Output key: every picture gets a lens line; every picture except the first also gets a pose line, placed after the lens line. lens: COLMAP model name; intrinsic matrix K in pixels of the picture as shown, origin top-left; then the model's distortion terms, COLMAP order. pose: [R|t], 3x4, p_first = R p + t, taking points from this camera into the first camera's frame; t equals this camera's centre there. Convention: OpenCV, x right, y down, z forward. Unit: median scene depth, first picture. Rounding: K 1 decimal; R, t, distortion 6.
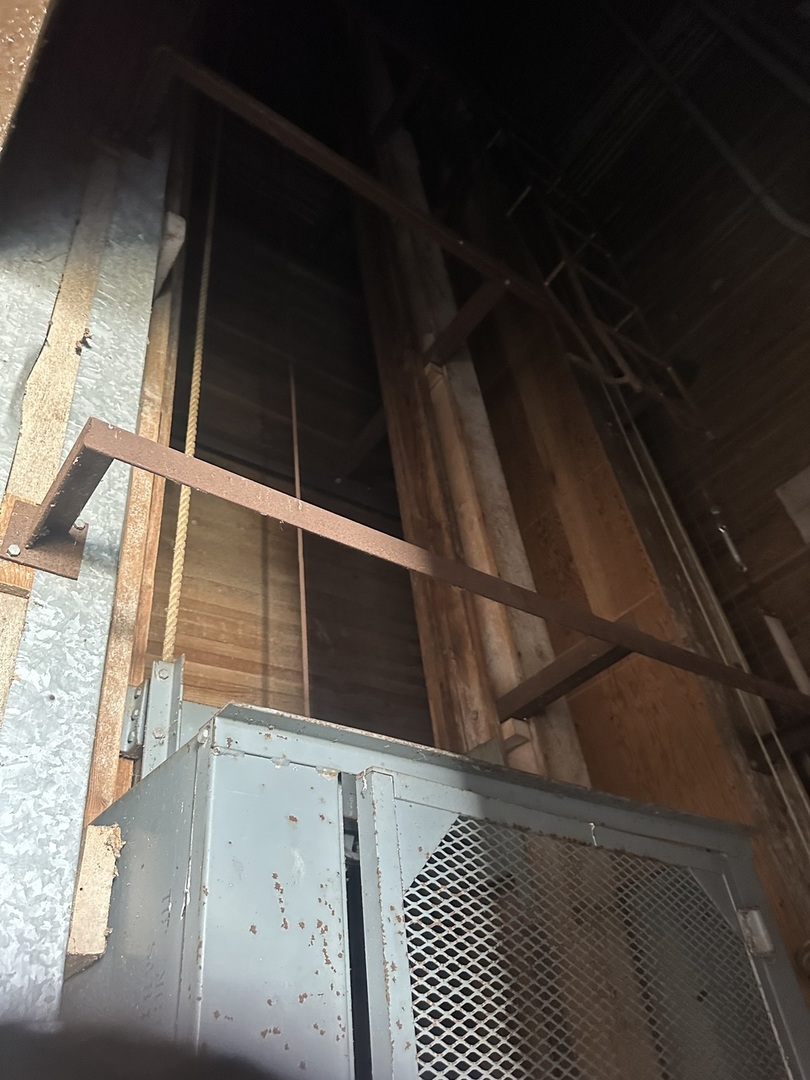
lens RADIAL K [[768.8, 0, 405.0], [0, 768.8, 540.0], [0, 0, 1]] dist [-0.007372, -0.003873]
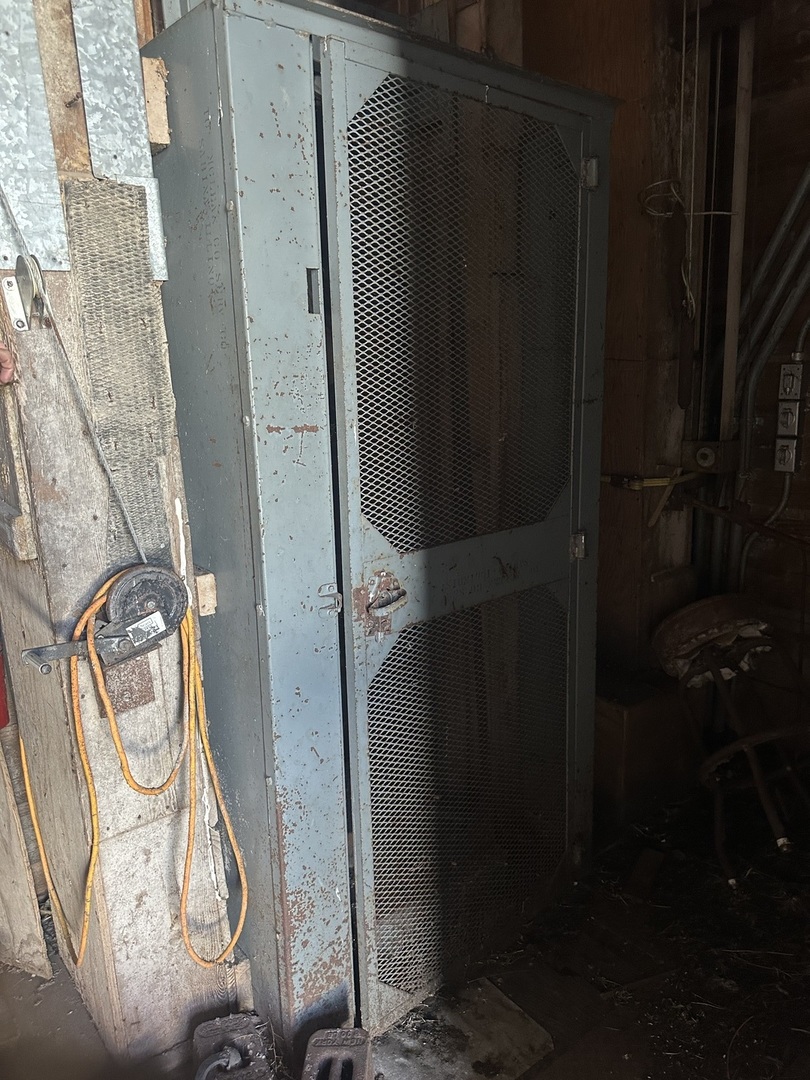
lens RADIAL K [[758.6, 0, 398.3], [0, 758.6, 540.7], [0, 0, 1]] dist [0.063901, -0.082300]
pose [[0.996557, 0.074724, 0.035929, 0.107225], [-0.073743, 0.600714, 0.796056, -0.314983], [0.037902, -0.795964, 0.604156, -0.693459]]
